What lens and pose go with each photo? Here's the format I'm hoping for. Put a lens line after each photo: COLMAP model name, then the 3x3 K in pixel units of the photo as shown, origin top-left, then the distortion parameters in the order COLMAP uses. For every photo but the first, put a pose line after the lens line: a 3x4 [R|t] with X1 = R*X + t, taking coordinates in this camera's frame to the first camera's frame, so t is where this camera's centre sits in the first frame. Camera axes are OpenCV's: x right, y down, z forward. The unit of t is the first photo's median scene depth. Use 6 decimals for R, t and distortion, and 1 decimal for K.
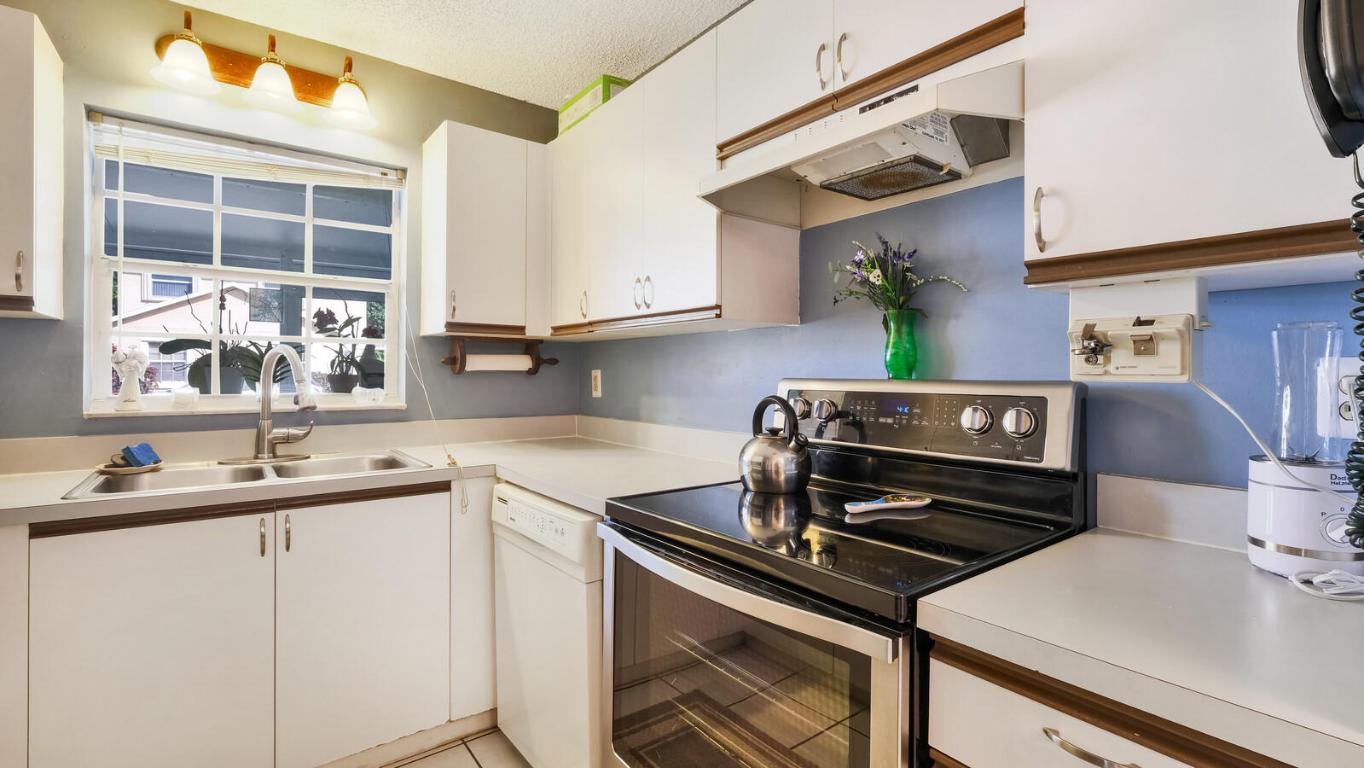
lens RADIAL K [[616.0, 0, 689.6], [0, 616.0, 376.3], [0, 0, 1]] dist [-0.000770, 0.000921]
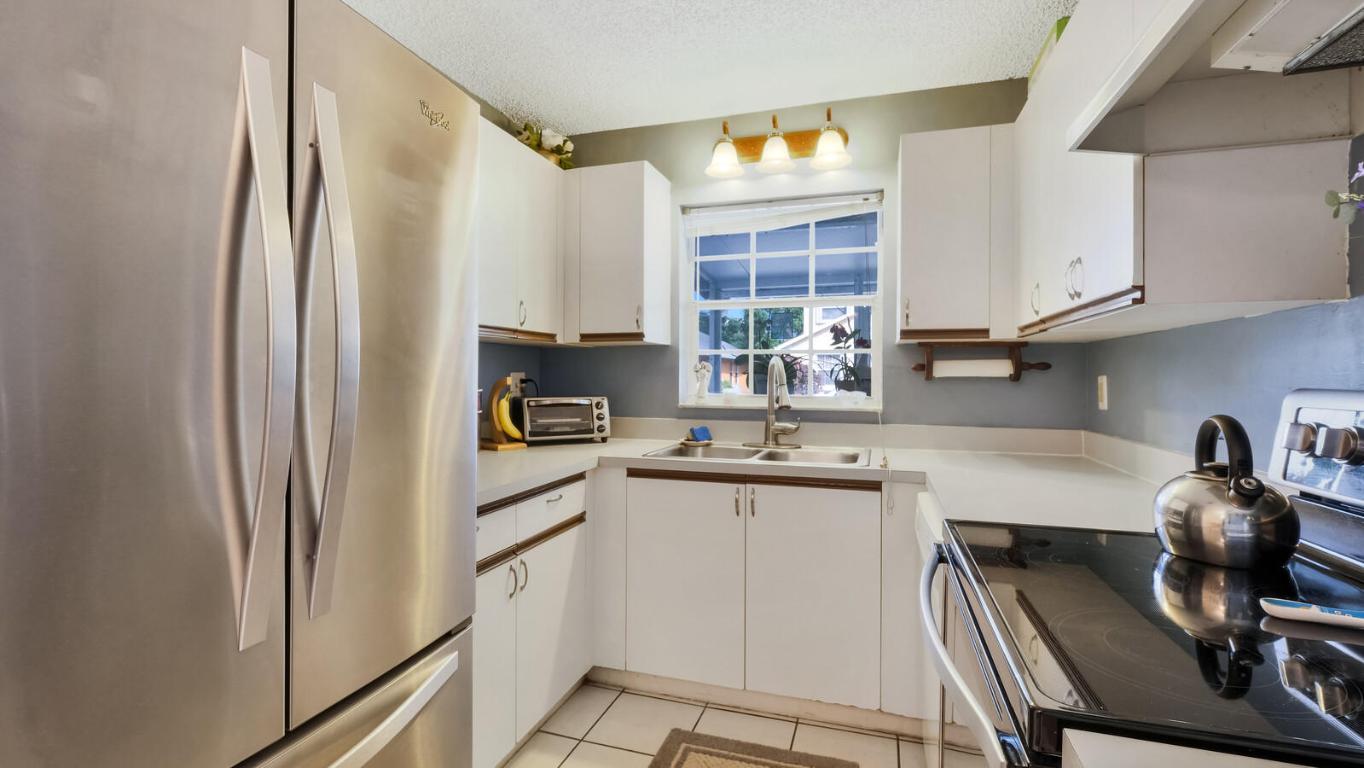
lens RADIAL K [[616.0, 0, 683.4], [0, 616.0, 382.2], [0, 0, 1]] dist [-0.000770, 0.000921]
pose [[0.563145, 0.007250, -0.826326, 0.273645], [-0.007435, 0.999965, 0.003707, -0.001086], [0.826324, 0.004057, 0.563180, 0.123011]]
